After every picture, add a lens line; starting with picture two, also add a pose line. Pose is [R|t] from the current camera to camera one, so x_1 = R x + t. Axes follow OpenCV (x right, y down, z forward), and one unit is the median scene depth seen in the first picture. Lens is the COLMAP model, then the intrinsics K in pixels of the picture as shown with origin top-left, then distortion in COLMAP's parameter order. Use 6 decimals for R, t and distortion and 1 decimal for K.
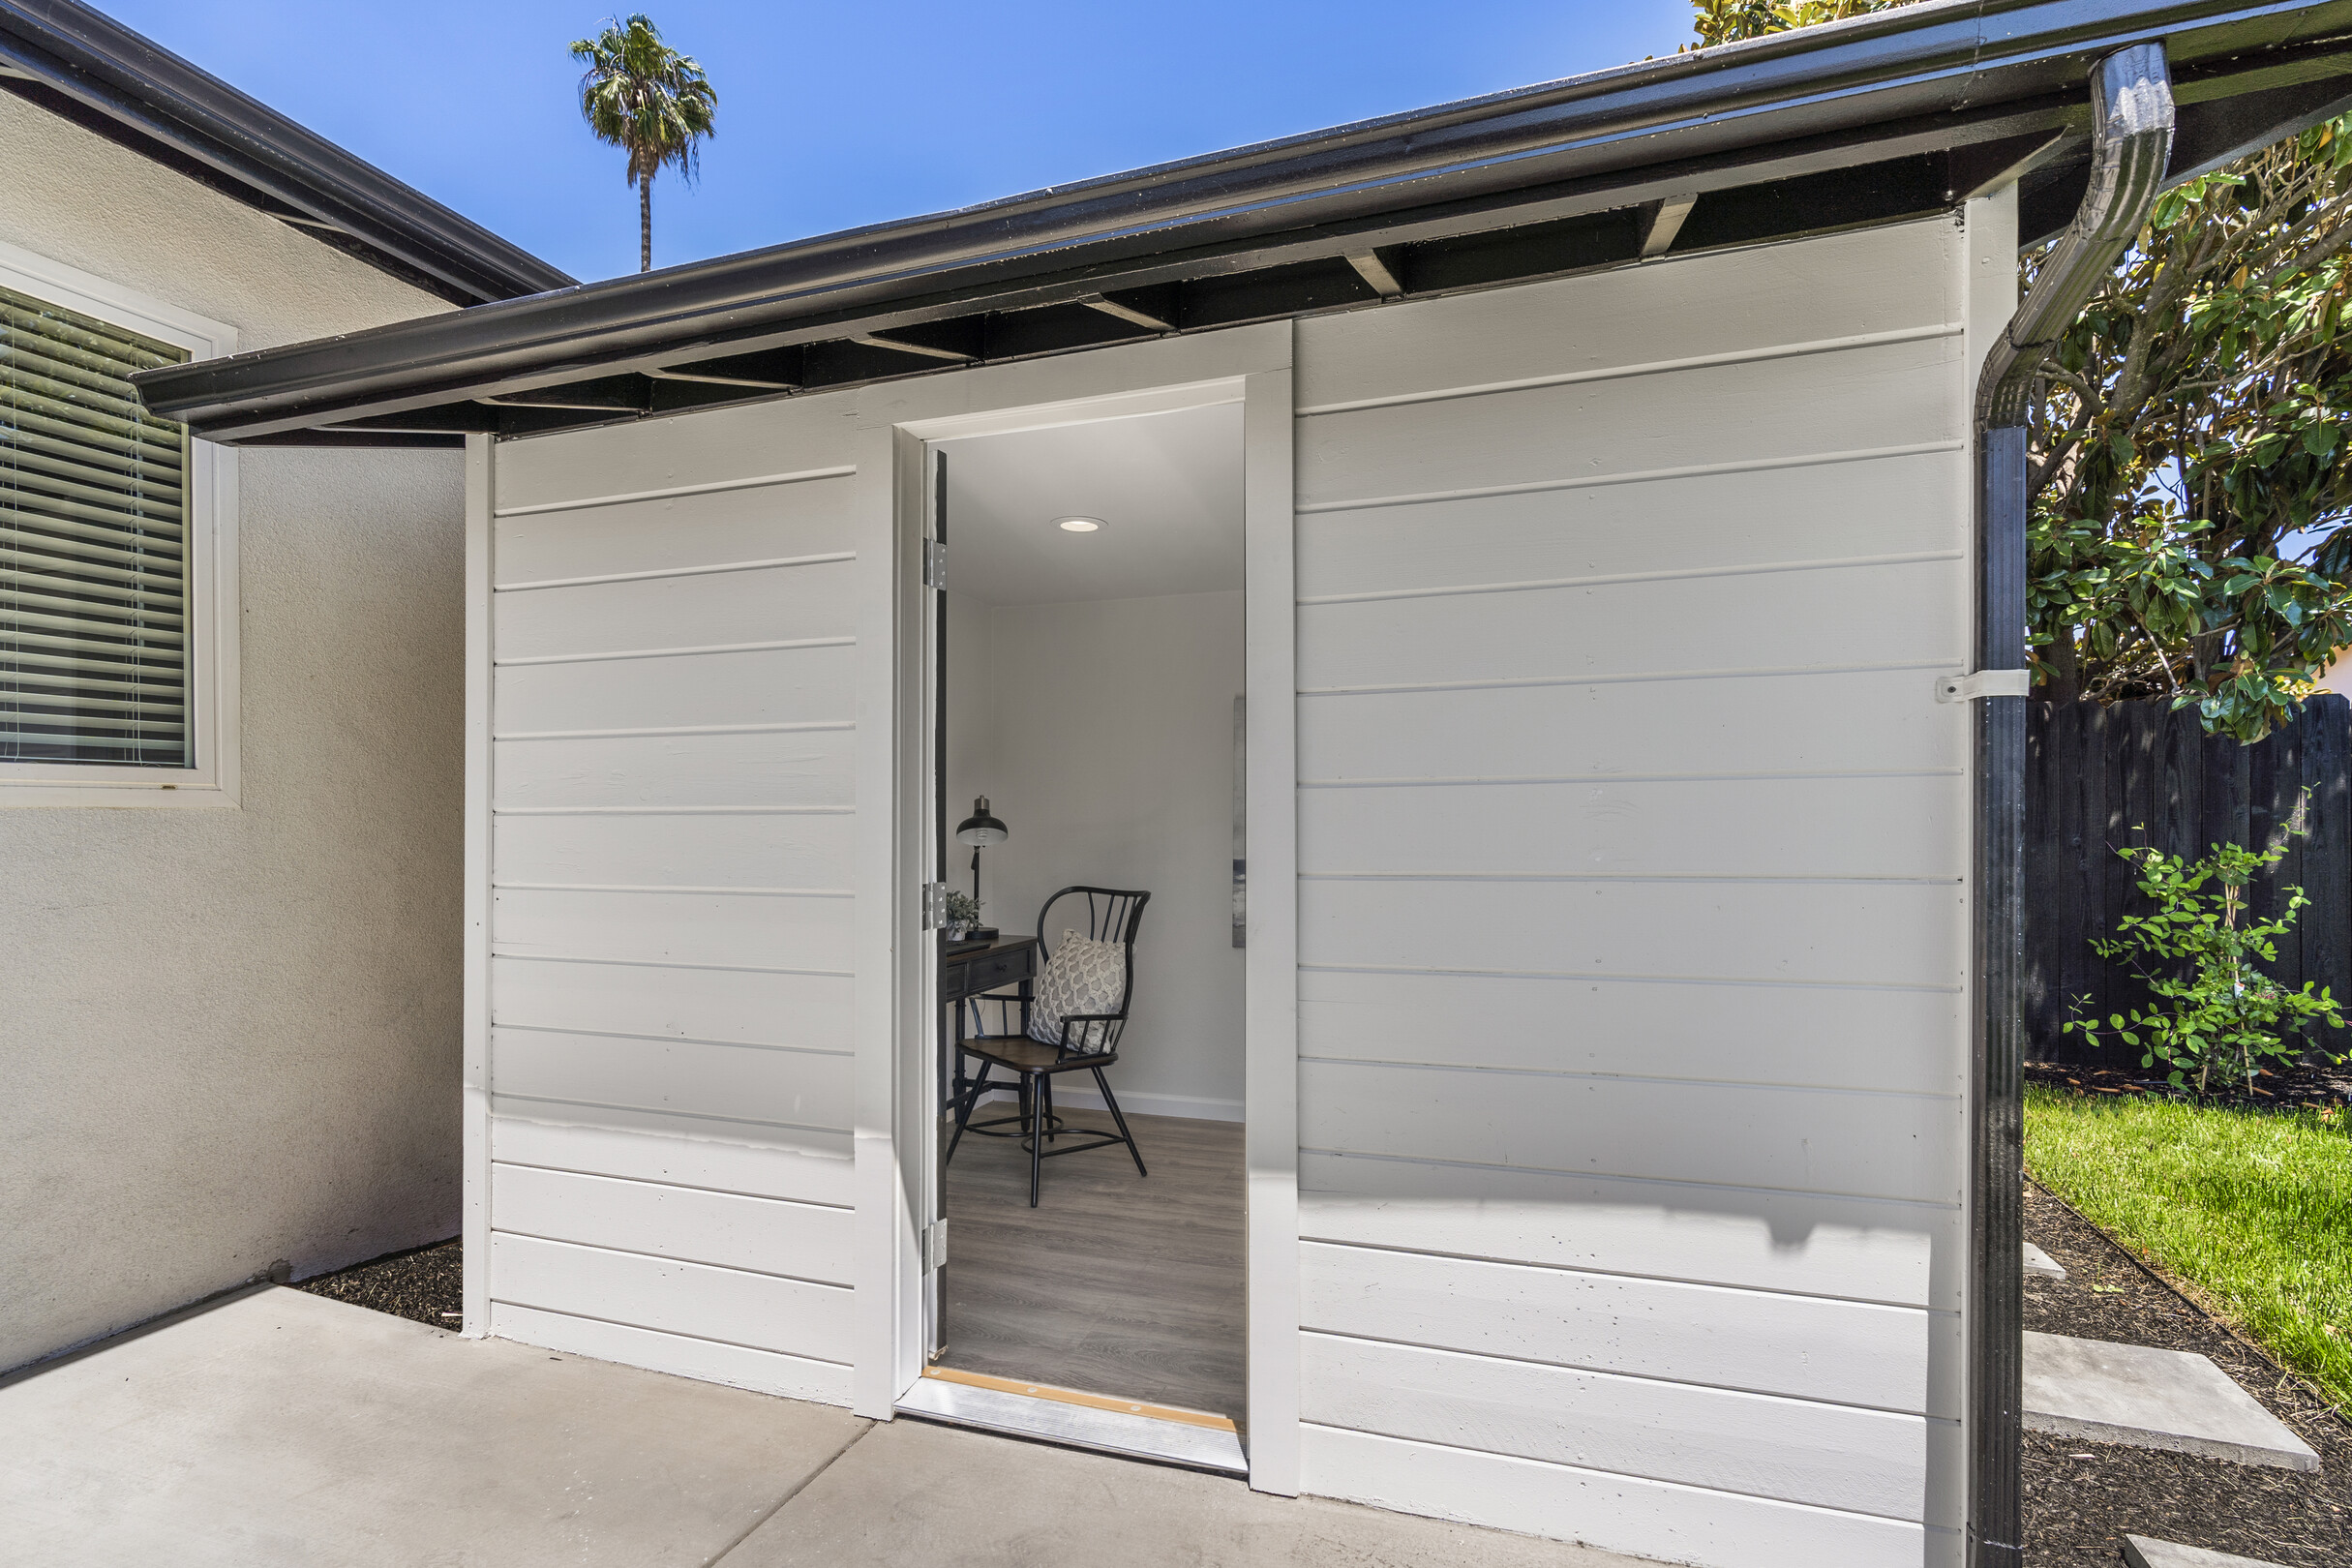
lens RADIAL K [[1095.1, 0, 1173.1], [0, 1095.1, 832.5], [0, 0, 1]] dist [-0.001522, -0.000176]
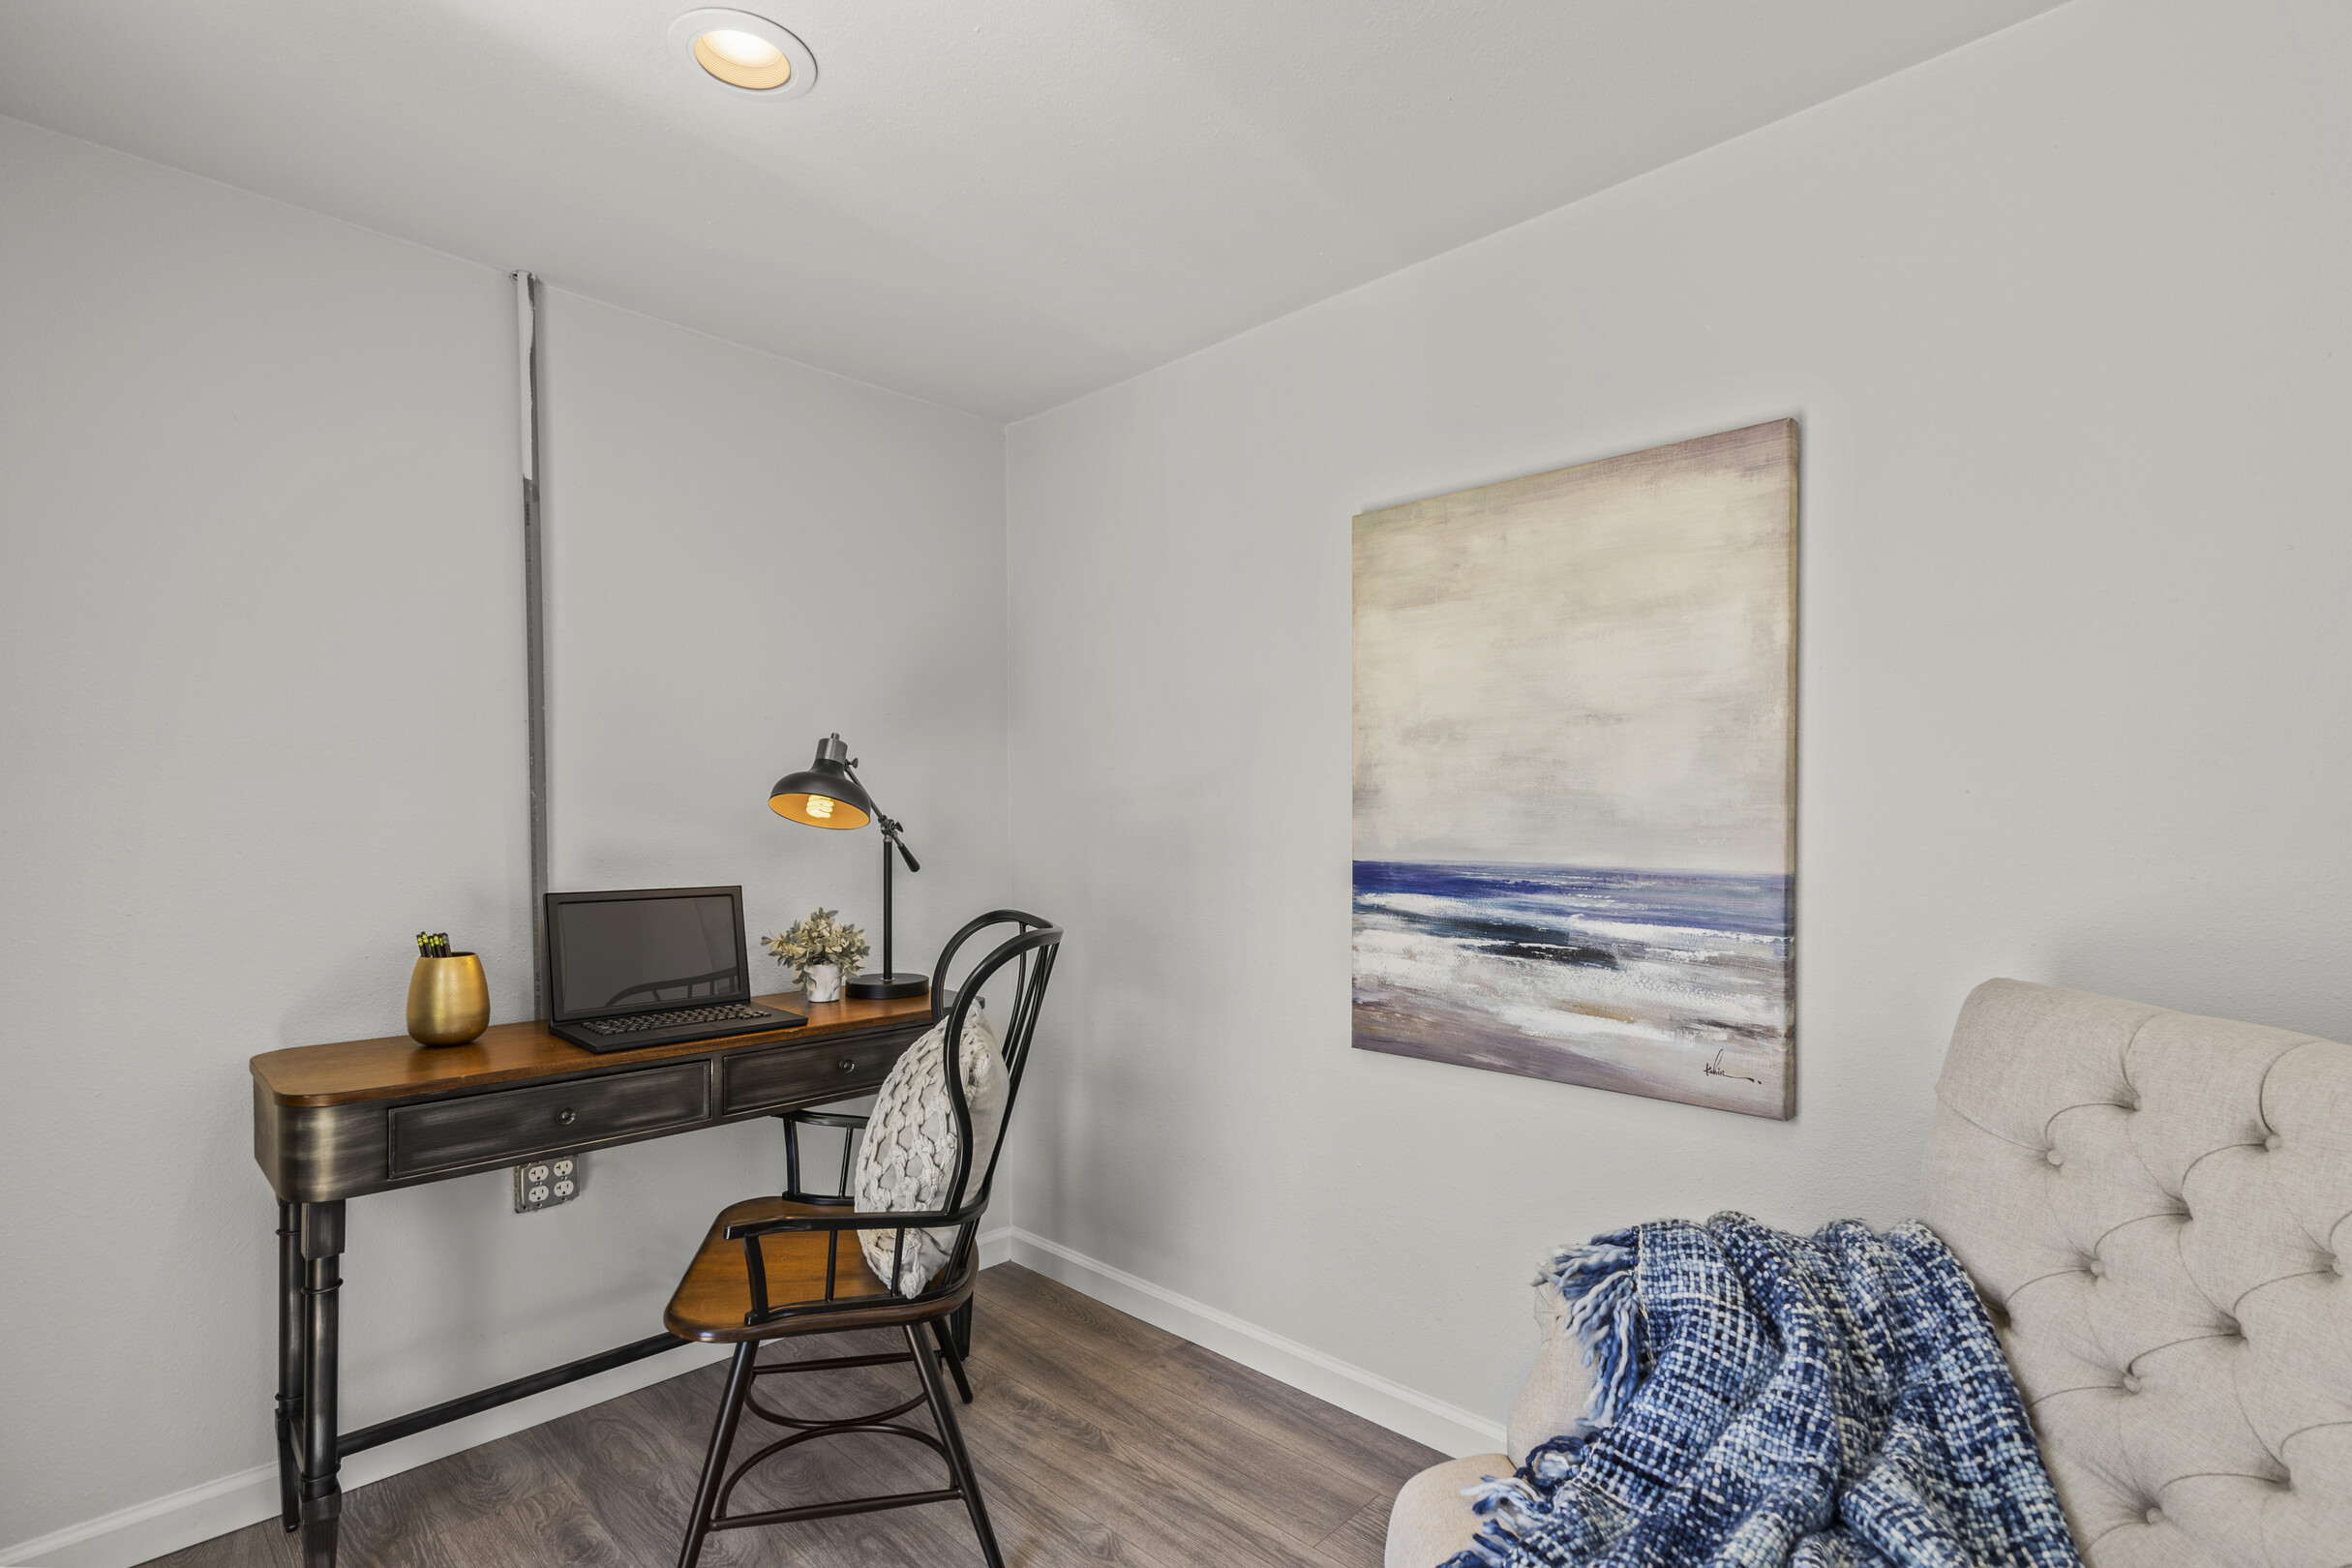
lens RADIAL K [[1095.1, 0, 1173.1], [0, 1095.1, 832.5], [0, 0, 1]] dist [-0.001522, -0.000176]
pose [[0.902926, 0.003908, -0.429778, 0.104779], [-0.001354, 0.999980, 0.006248, 0.005534], [0.429794, -0.005059, 0.902913, 0.307497]]
